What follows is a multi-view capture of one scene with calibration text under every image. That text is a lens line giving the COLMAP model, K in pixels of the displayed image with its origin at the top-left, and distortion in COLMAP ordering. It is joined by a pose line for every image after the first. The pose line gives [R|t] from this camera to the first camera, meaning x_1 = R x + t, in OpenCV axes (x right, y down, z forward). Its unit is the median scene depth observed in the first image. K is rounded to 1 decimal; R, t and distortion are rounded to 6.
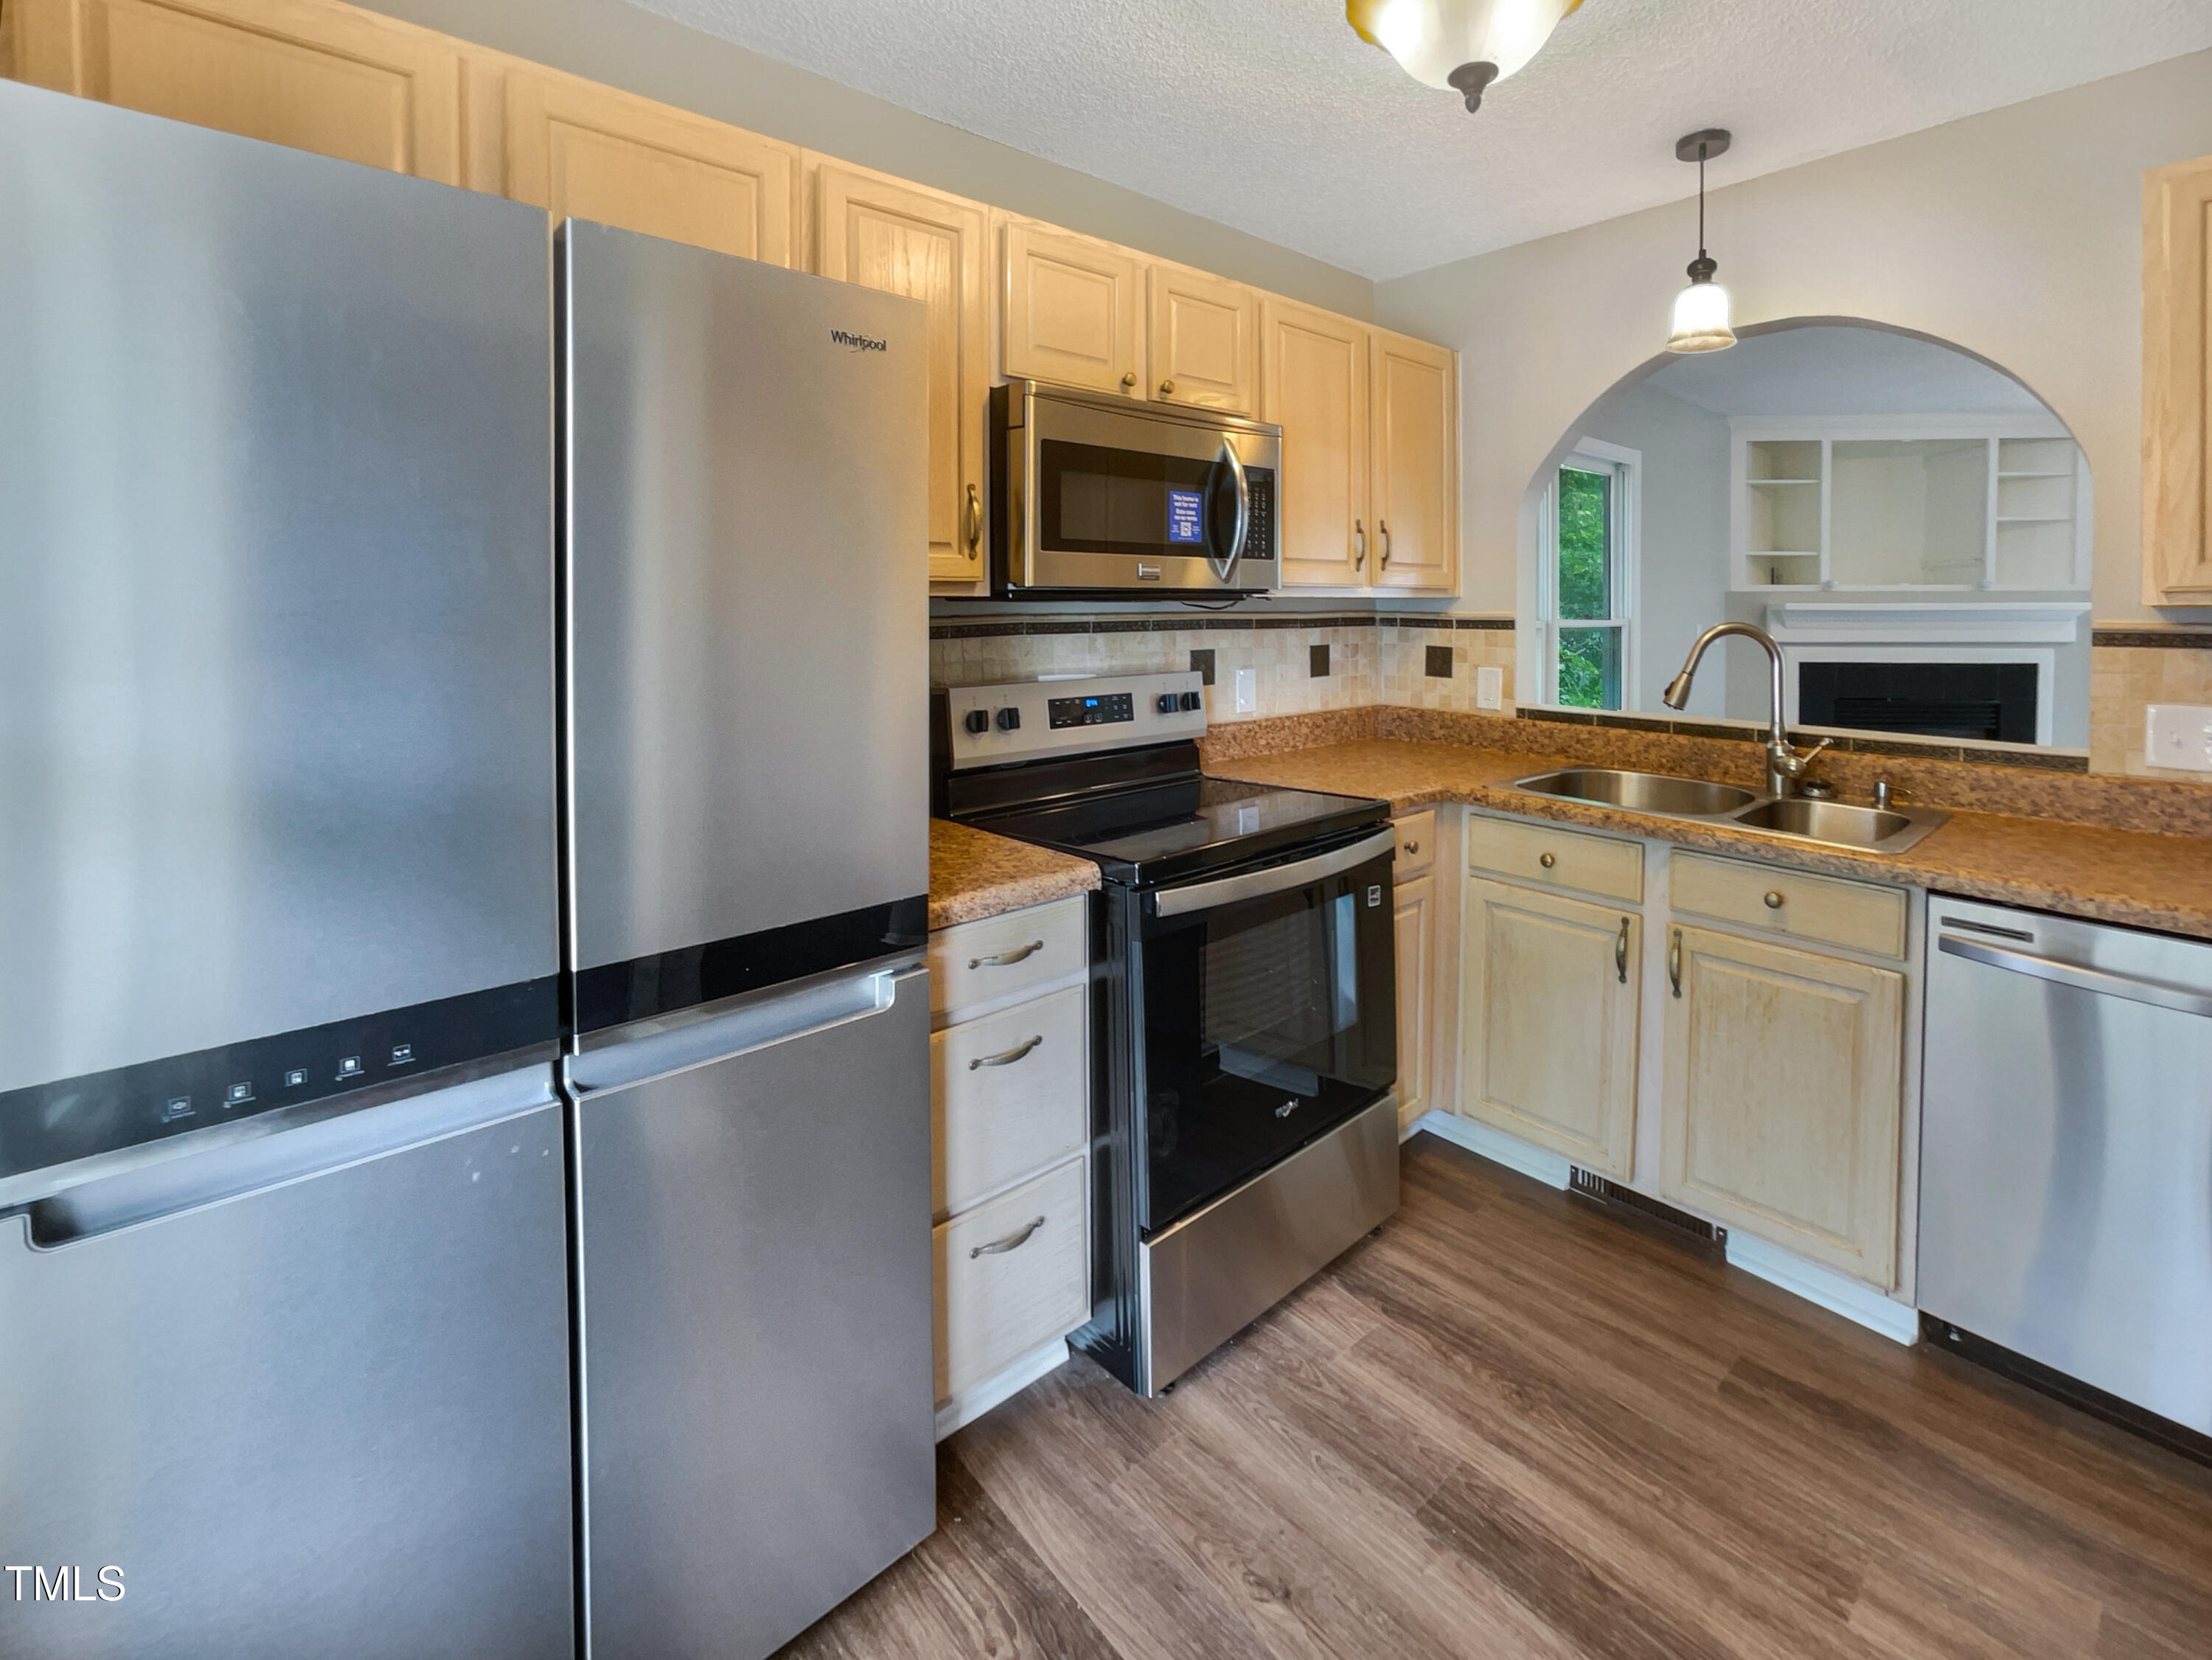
lens RADIAL K [[948.2, 0, 1105.4], [0, 948.2, 647.1], [0, 0, 1]] dist [-0.012104, 0.000869]
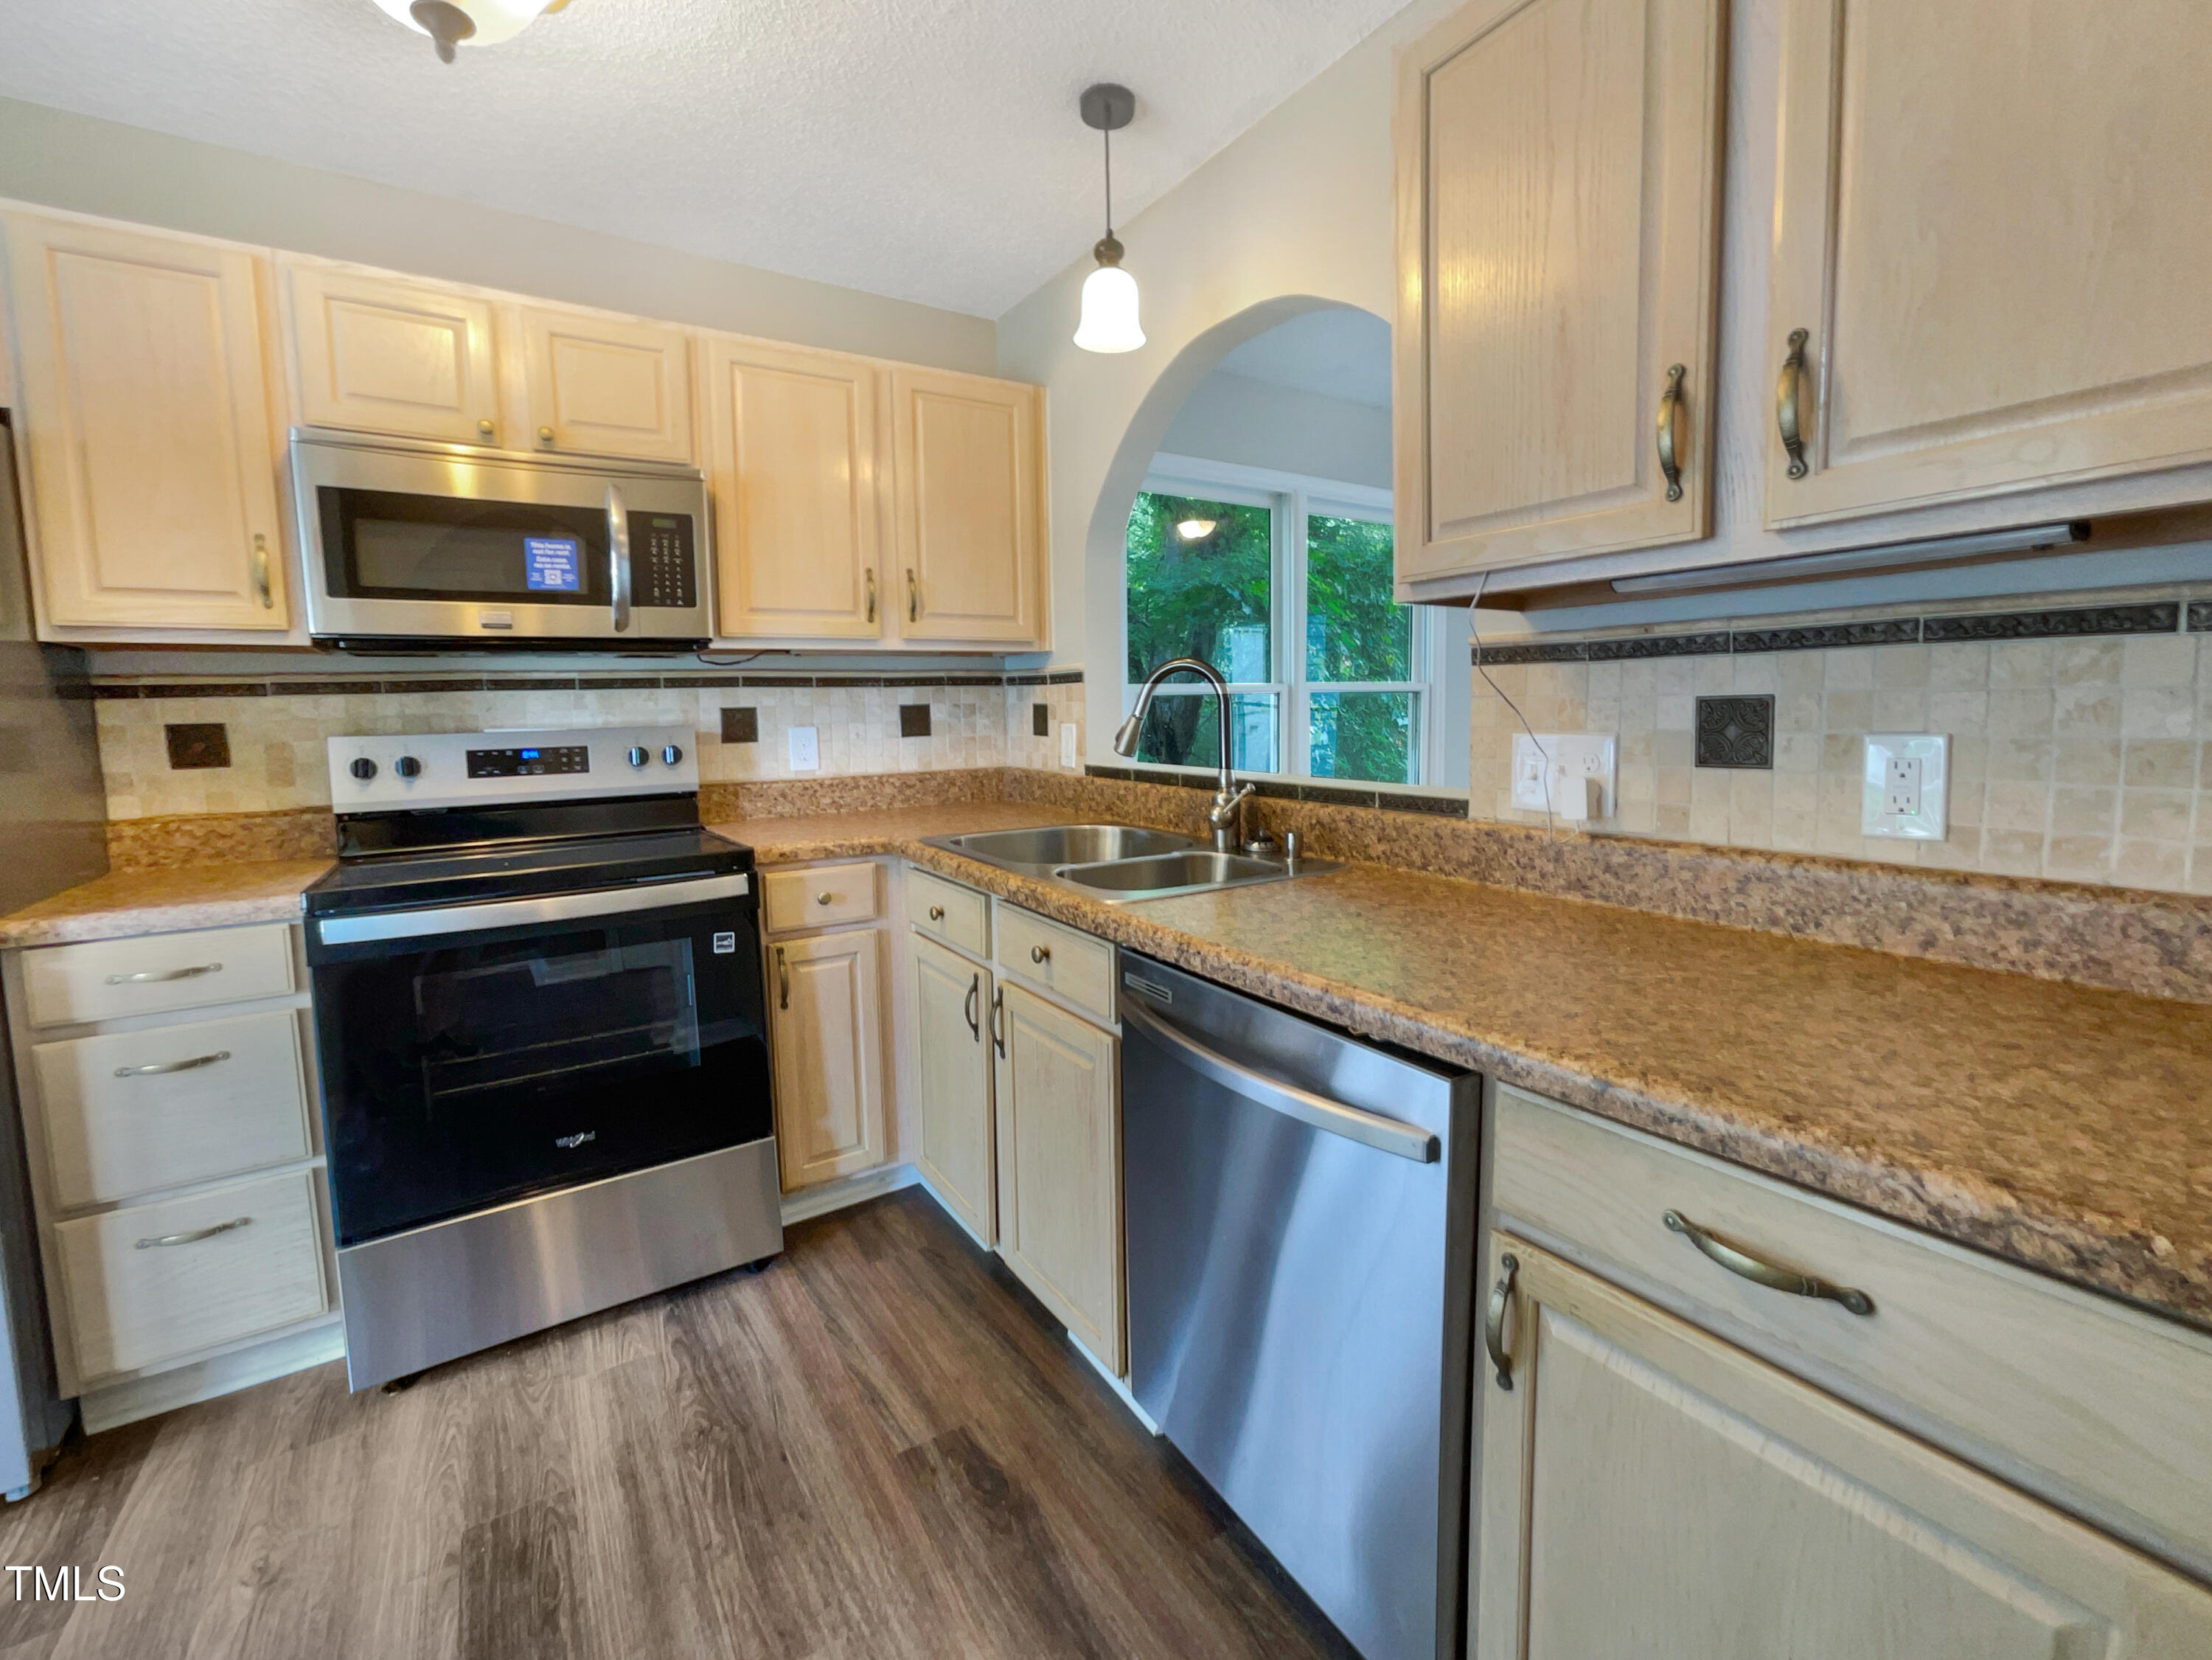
lens RADIAL K [[904.8, 0, 1065.4], [0, 904.8, 802.2], [0, 0, 1]] dist [-0.009893, 0.000125]
pose [[0.987406, -0.001923, -0.158193, 0.715151], [0.012212, 0.997869, 0.064095, 0.055014], [0.157732, -0.065220, 0.985326, 0.123939]]
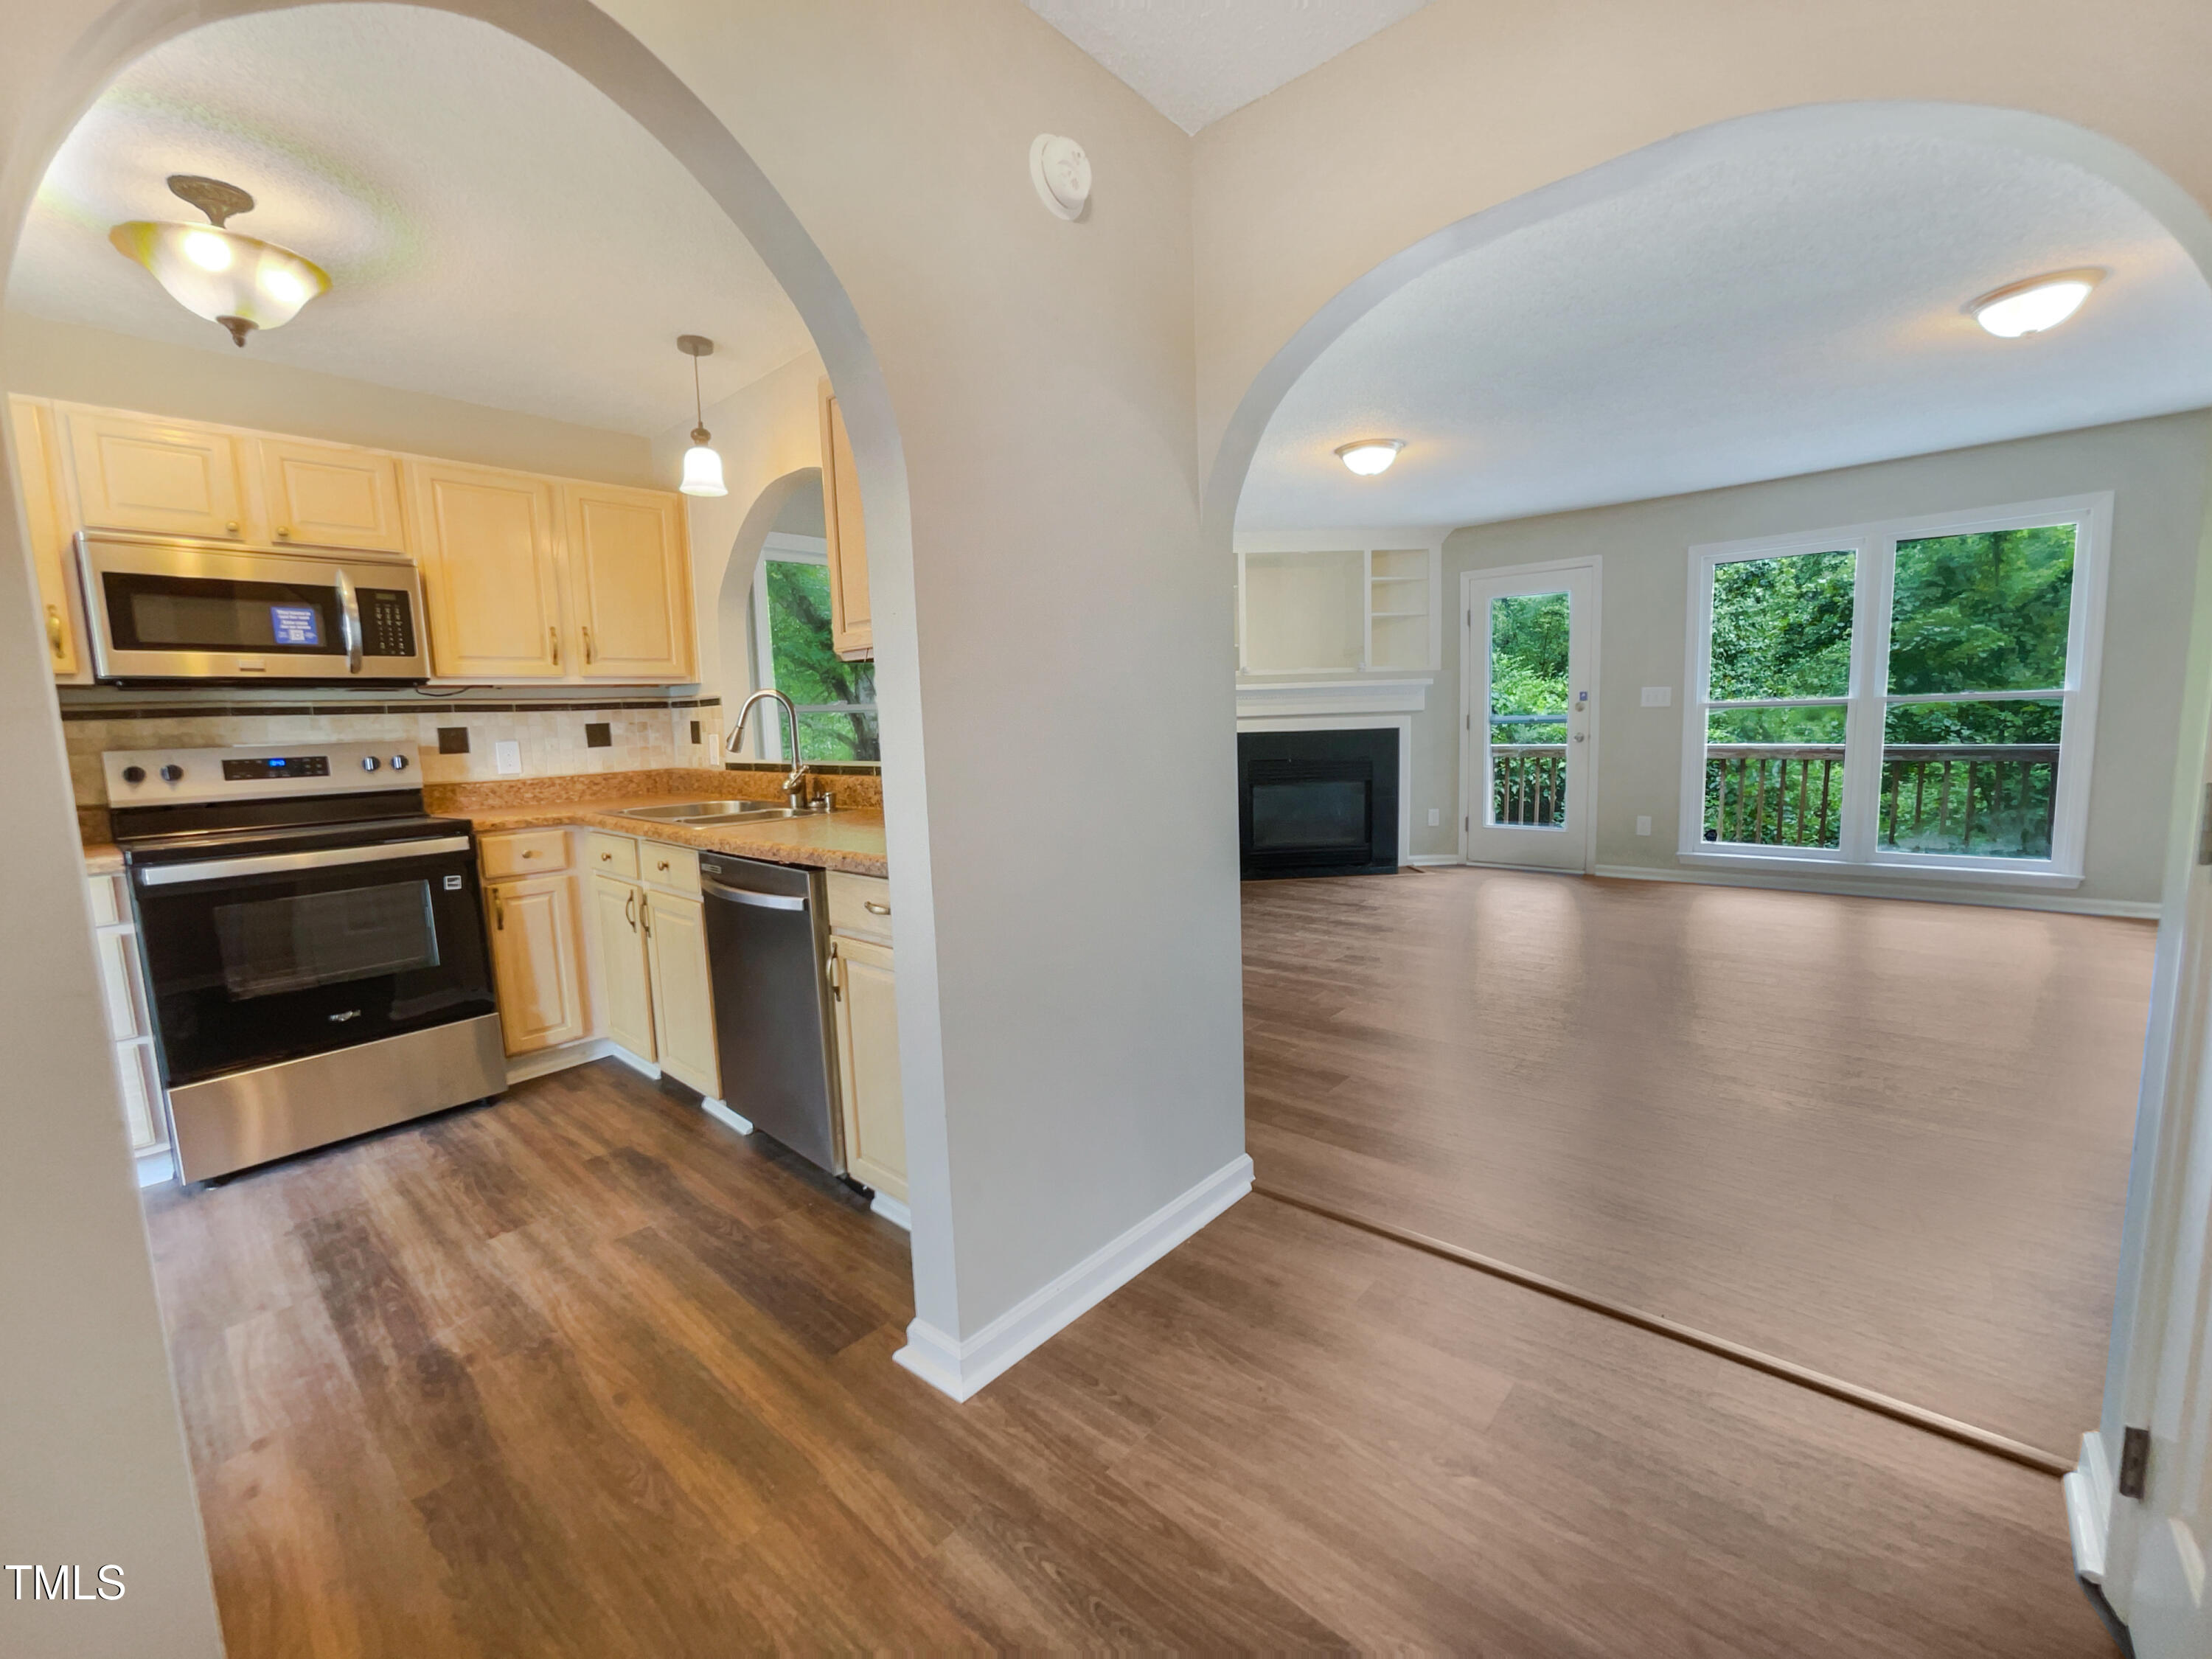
lens RADIAL K [[881.3, 0, 1014.0], [0, 881.3, 830.3], [0, 0, 1]] dist [-0.001277, 0.018991]
pose [[0.996606, -0.048261, 0.066693, 0.974856], [0.042728, 0.995713, 0.082039, 0.096037], [-0.070366, -0.078911, 0.994395, -0.391648]]
